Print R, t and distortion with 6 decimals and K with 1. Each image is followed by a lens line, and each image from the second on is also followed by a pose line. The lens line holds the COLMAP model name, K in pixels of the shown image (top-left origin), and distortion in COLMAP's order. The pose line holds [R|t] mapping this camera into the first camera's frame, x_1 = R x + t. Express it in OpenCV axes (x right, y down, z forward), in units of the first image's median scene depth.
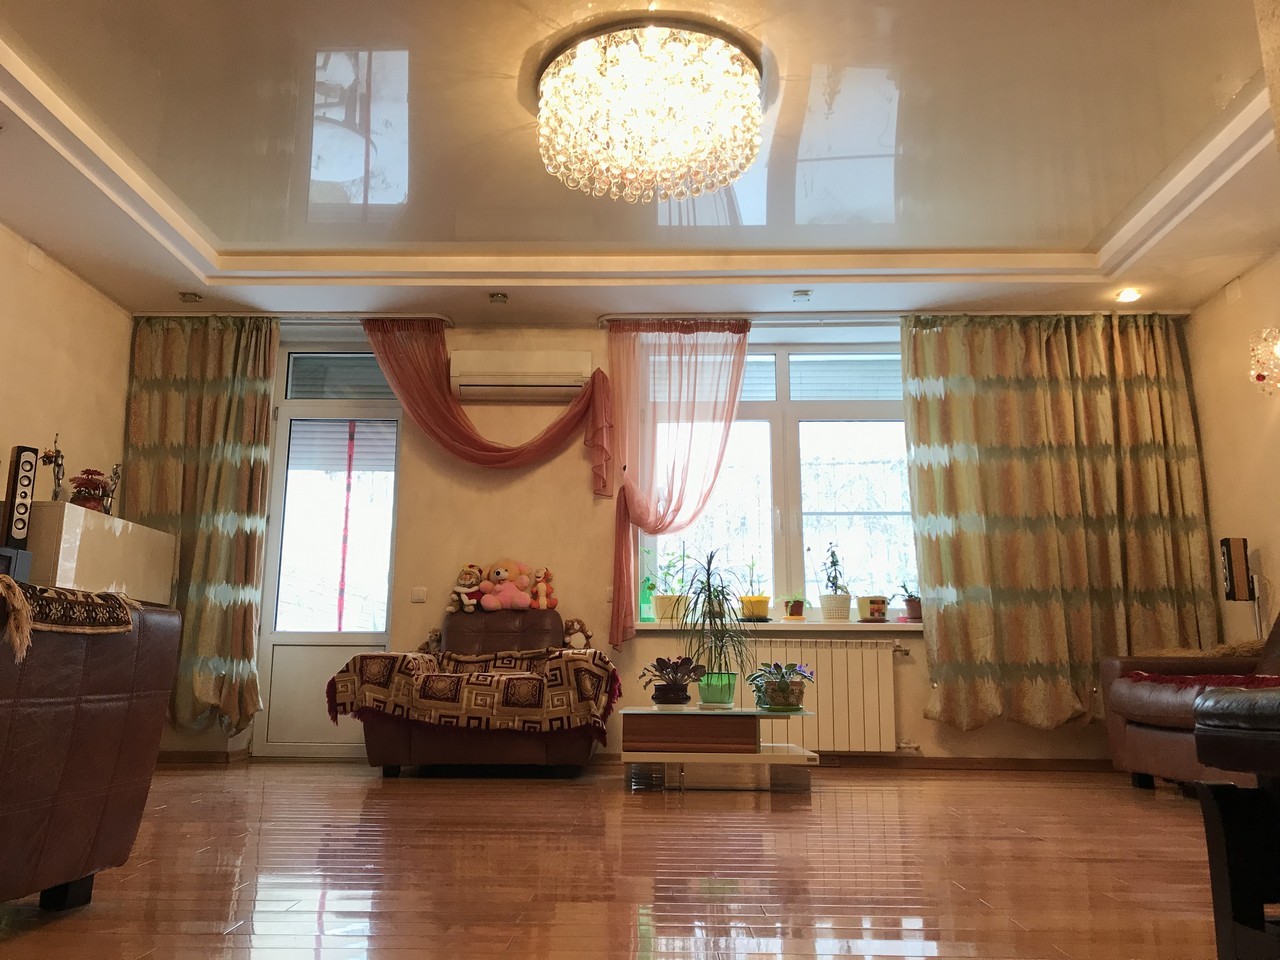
lens RADIAL K [[1056.7, 0, 626.3], [0, 1056.7, 471.5], [0, 0, 1]] dist [0.059464, -0.077343]
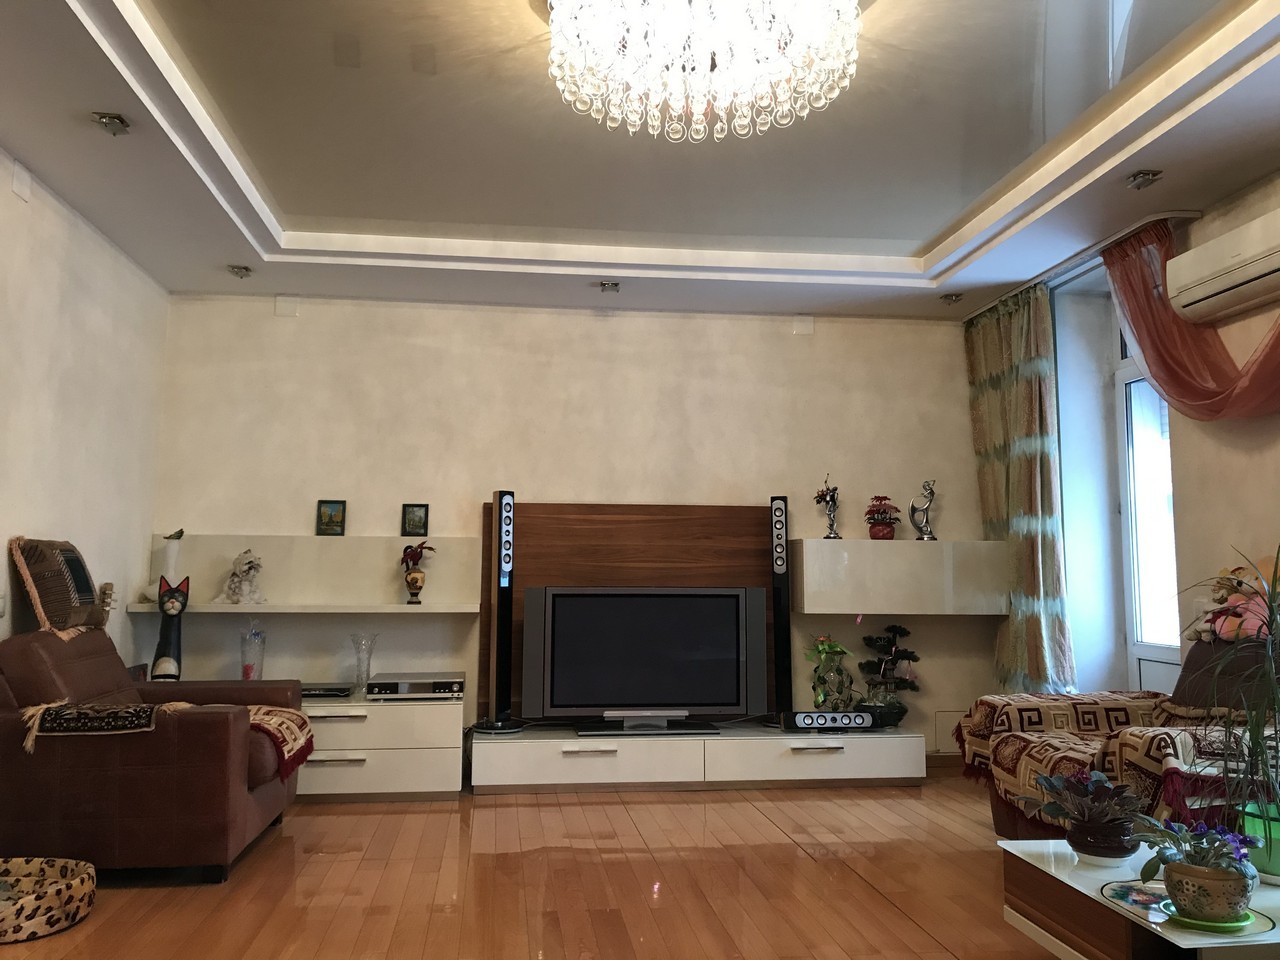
lens RADIAL K [[1056.7, 0, 626.3], [0, 1056.7, 471.5], [0, 0, 1]] dist [0.059464, -0.077343]
pose [[0.138710, -0.104623, -0.984791, 0.476092], [0.190842, 0.978590, -0.077084, 0.007631], [0.971771, -0.177247, 0.155706, 0.537834]]
